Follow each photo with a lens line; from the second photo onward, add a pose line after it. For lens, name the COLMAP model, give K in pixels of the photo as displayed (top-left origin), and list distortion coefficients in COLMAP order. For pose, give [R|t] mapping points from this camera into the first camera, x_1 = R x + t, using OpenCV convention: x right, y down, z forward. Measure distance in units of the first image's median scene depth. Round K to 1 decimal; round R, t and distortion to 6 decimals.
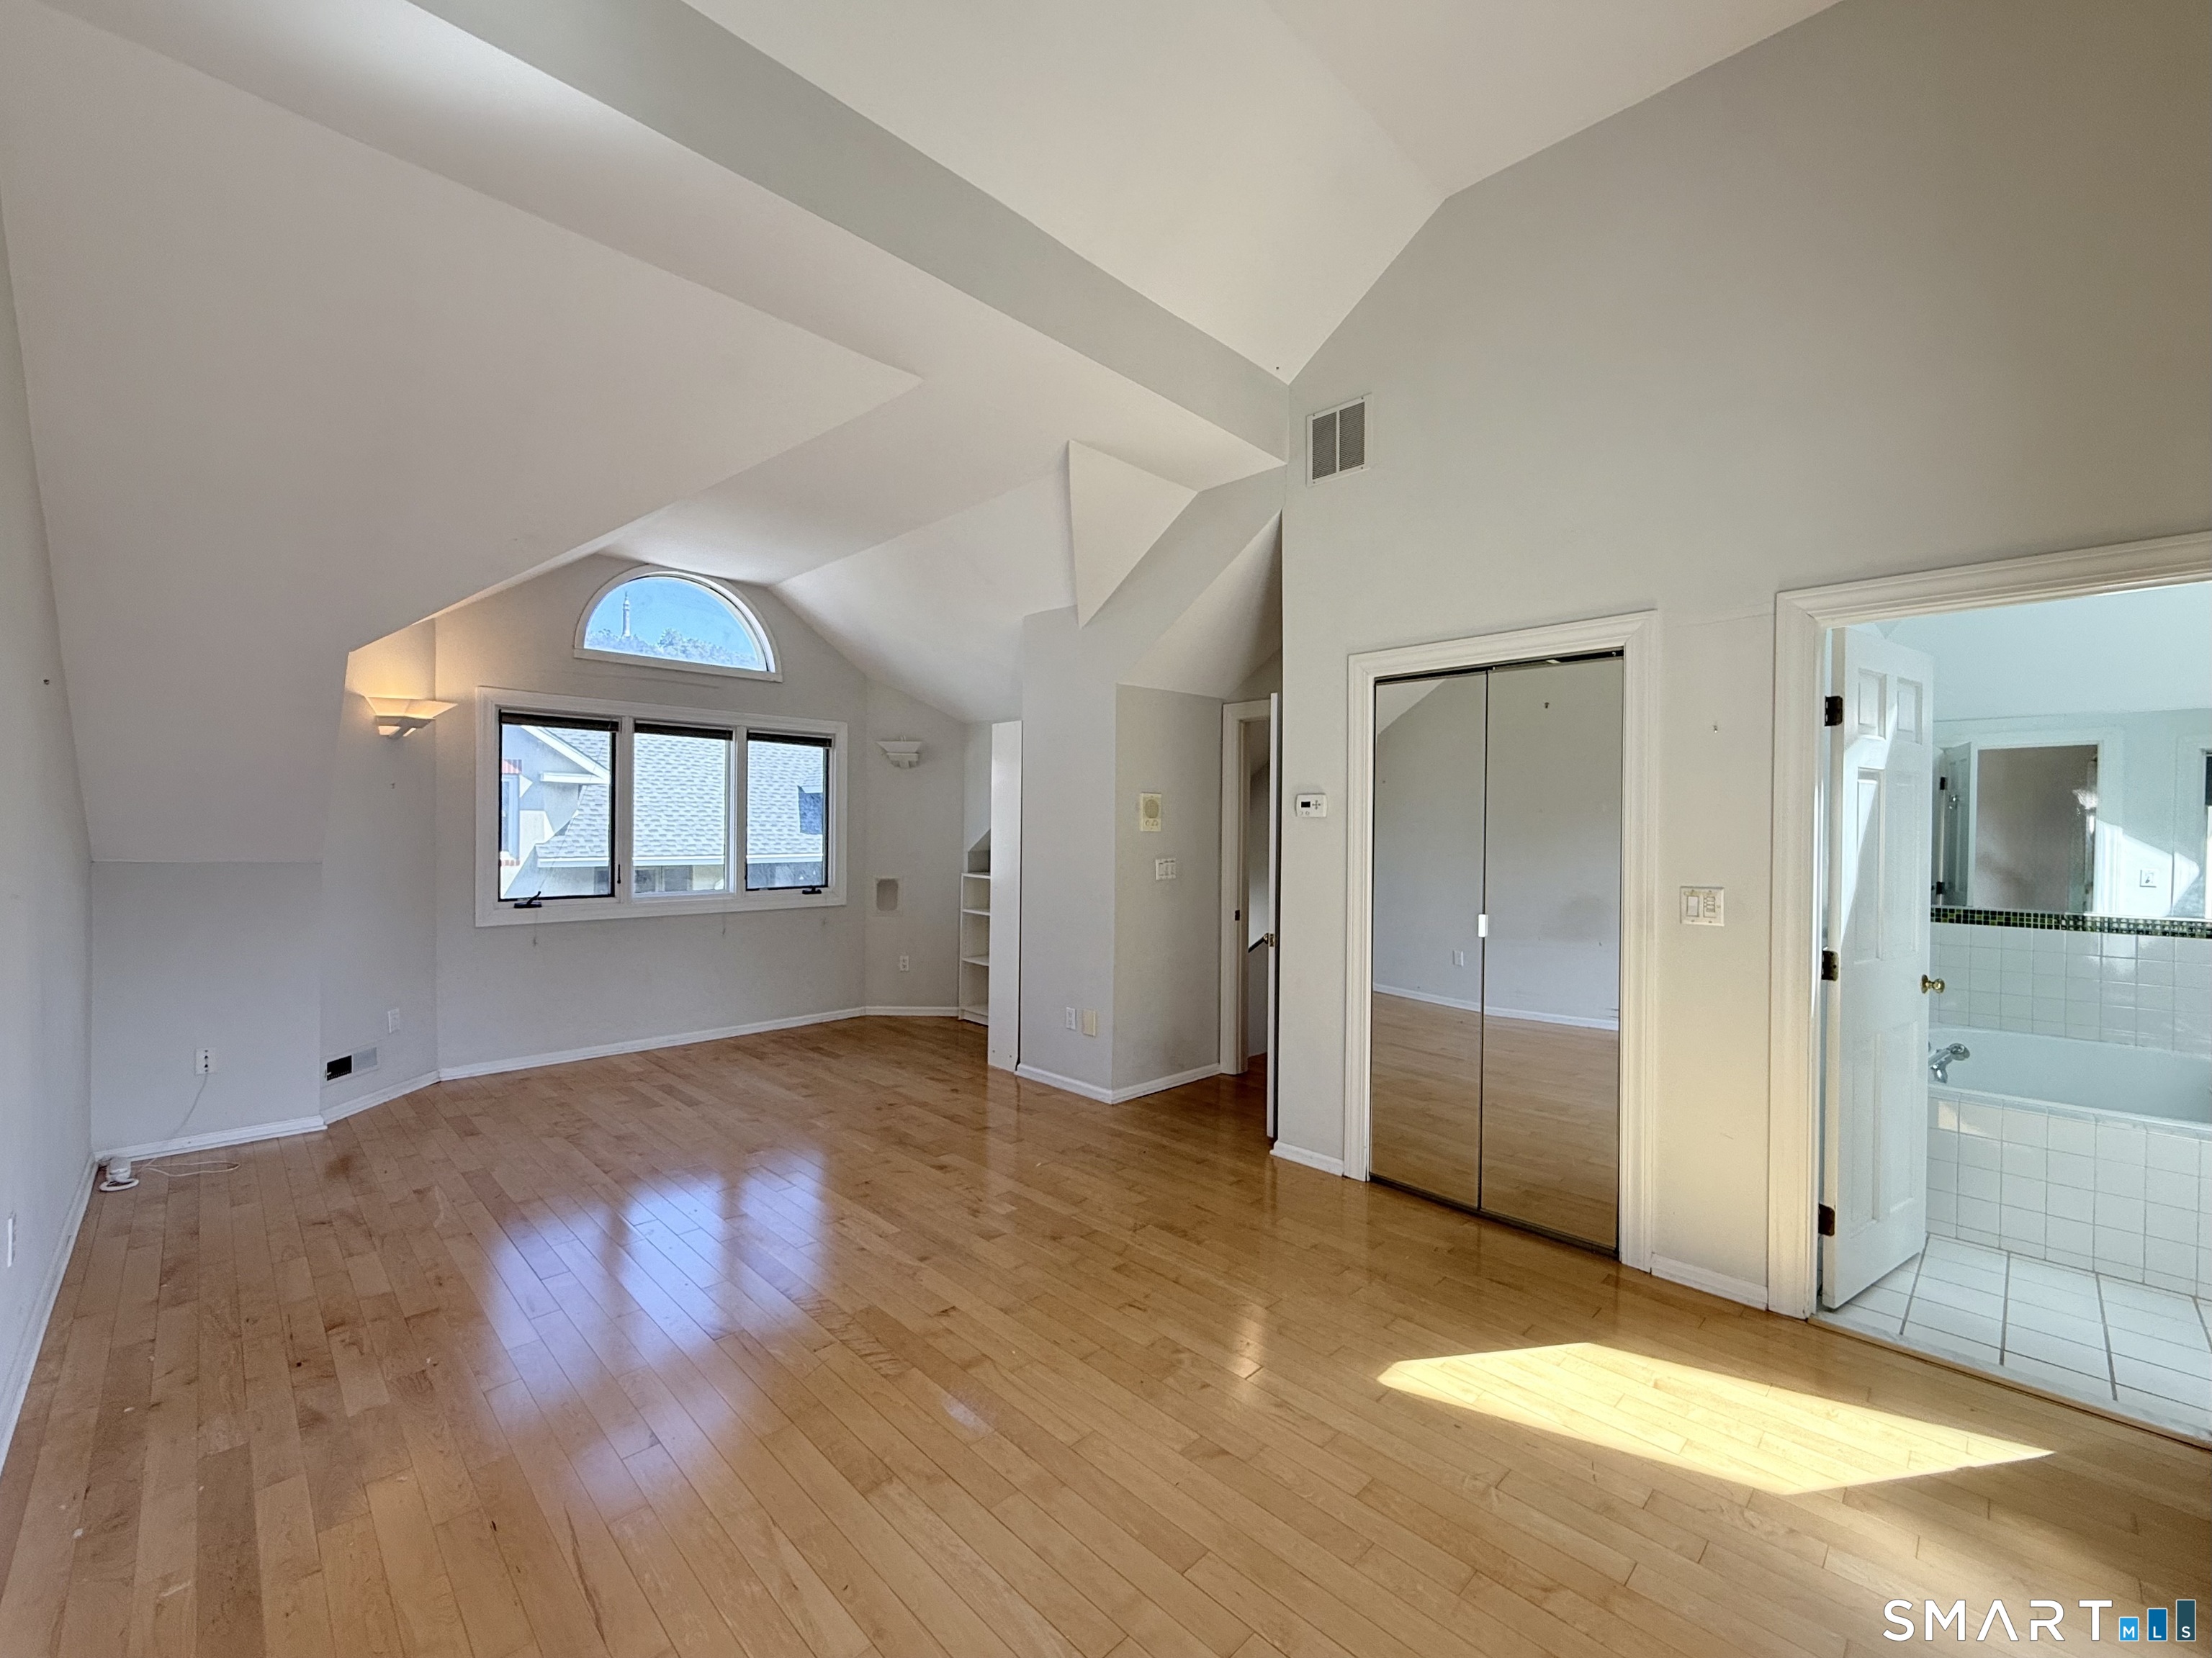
lens RADIAL K [[885.3, 0, 1088.3], [0, 885.3, 829.3], [0, 0, 1]] dist [-0.002726, -0.000855]
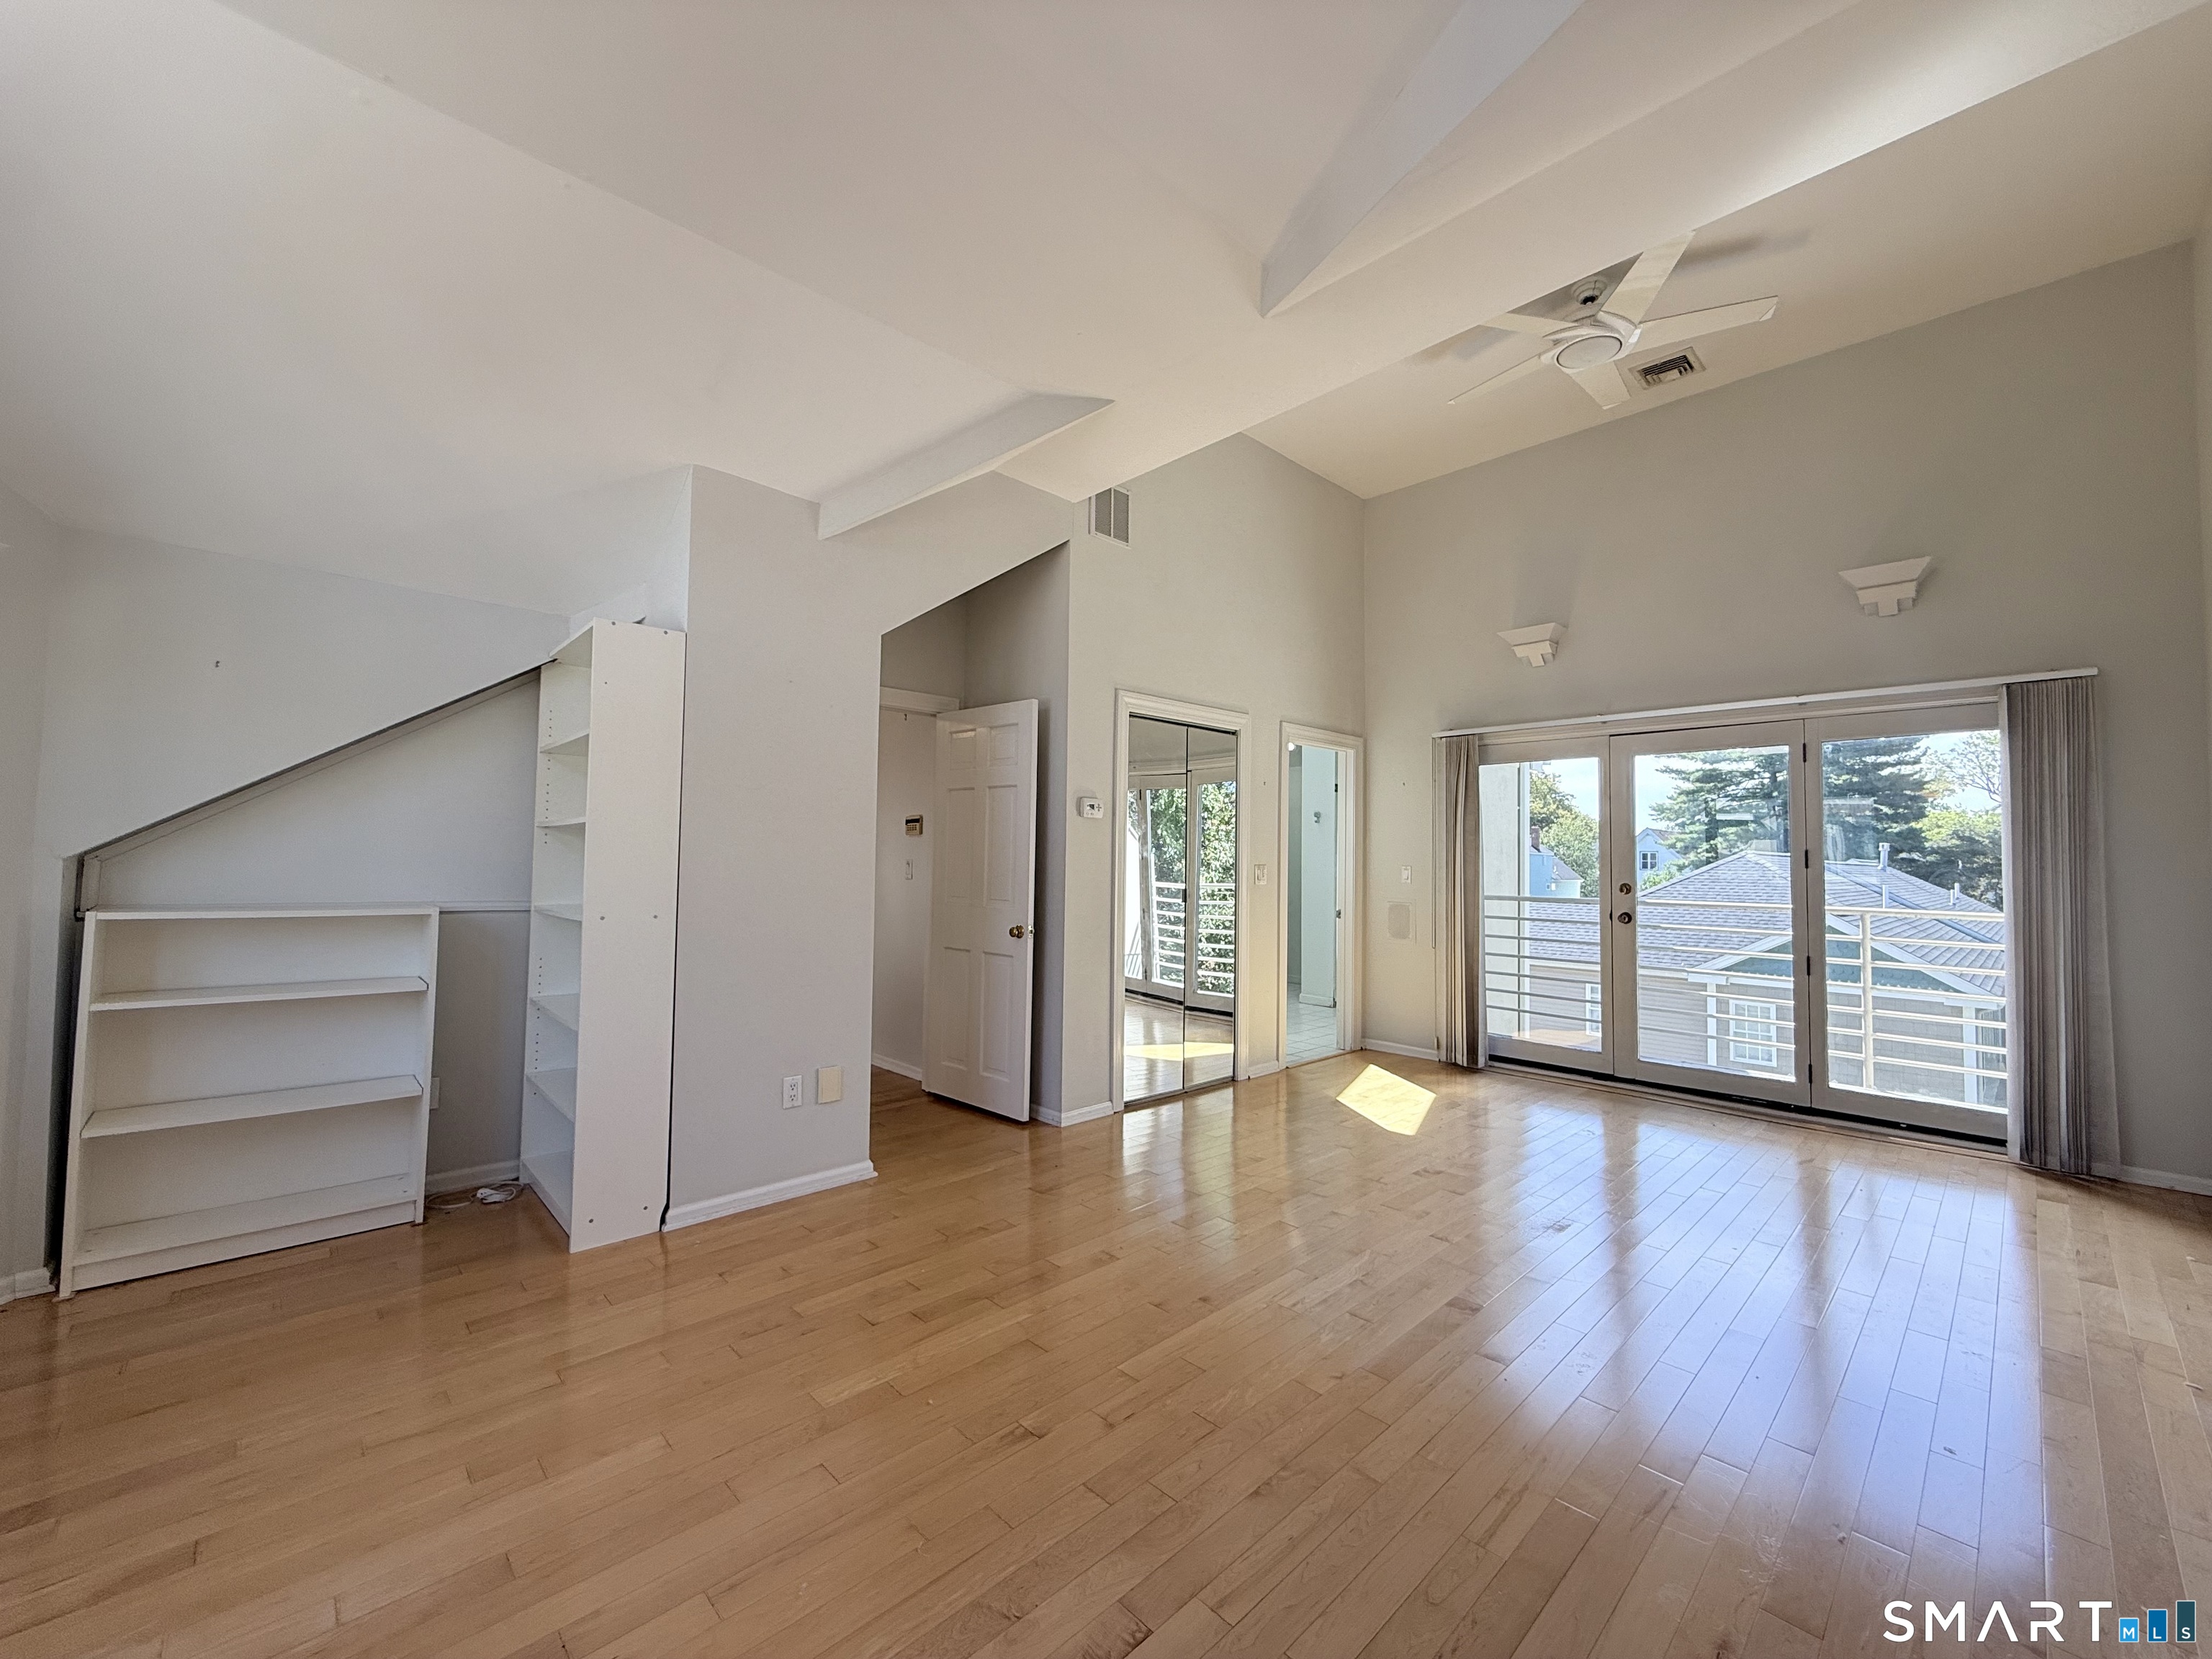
lens RADIAL K [[885.4, 0, 1090.4], [0, 885.4, 829.6], [0, 0, 1]] dist [-0.002726, -0.000855]
pose [[0.026763, 0.027415, 0.999266, -0.768767], [-0.009085, 0.999589, -0.027180, 0.028335], [-0.999601, -0.008351, 0.027001, 0.817669]]
